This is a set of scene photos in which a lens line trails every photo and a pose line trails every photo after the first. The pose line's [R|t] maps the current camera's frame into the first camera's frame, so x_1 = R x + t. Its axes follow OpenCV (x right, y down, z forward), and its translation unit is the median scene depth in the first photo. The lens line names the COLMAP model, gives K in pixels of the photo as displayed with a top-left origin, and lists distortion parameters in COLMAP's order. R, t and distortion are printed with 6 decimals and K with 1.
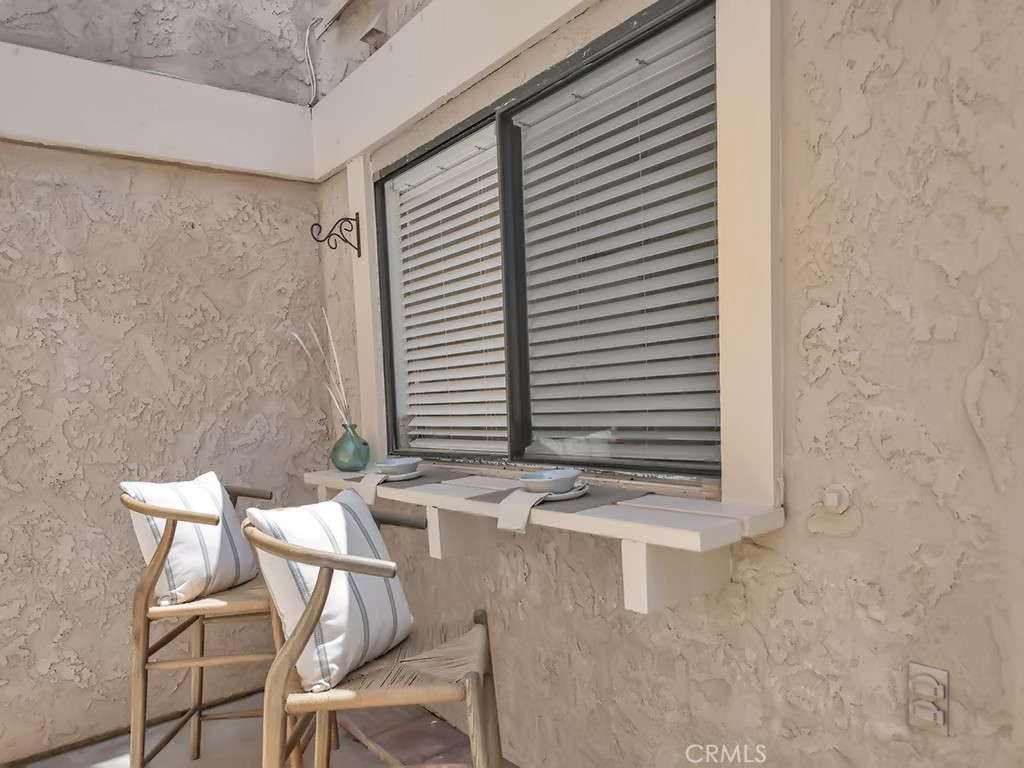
lens RADIAL K [[674.4, 0, 512.0], [0, 674.4, 384.0], [0, 0, 1]] dist [0.023832, -0.002377]
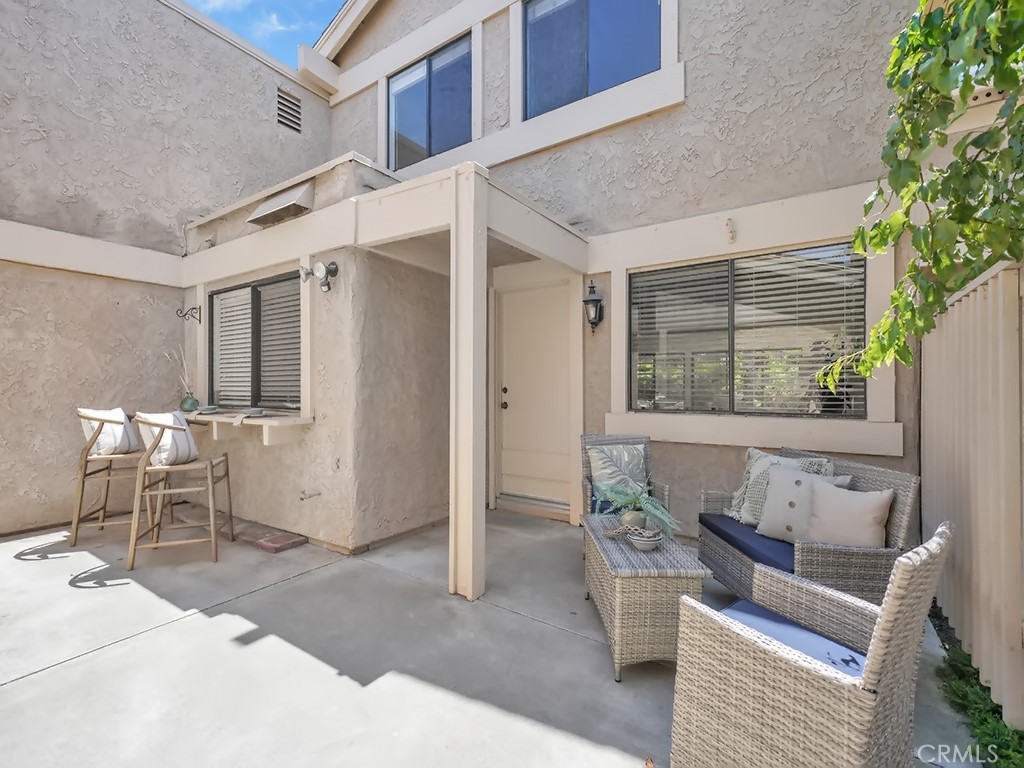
lens RADIAL K [[468.4, 0, 514.3], [0, 468.4, 376.6], [0, 0, 1]] dist [0.015499, -0.000038]
pose [[0.955381, 0.064875, 0.288165, 0.395370], [-0.058747, 0.997826, -0.029875, -0.014807], [-0.289476, 0.011613, 0.957115, -0.993643]]
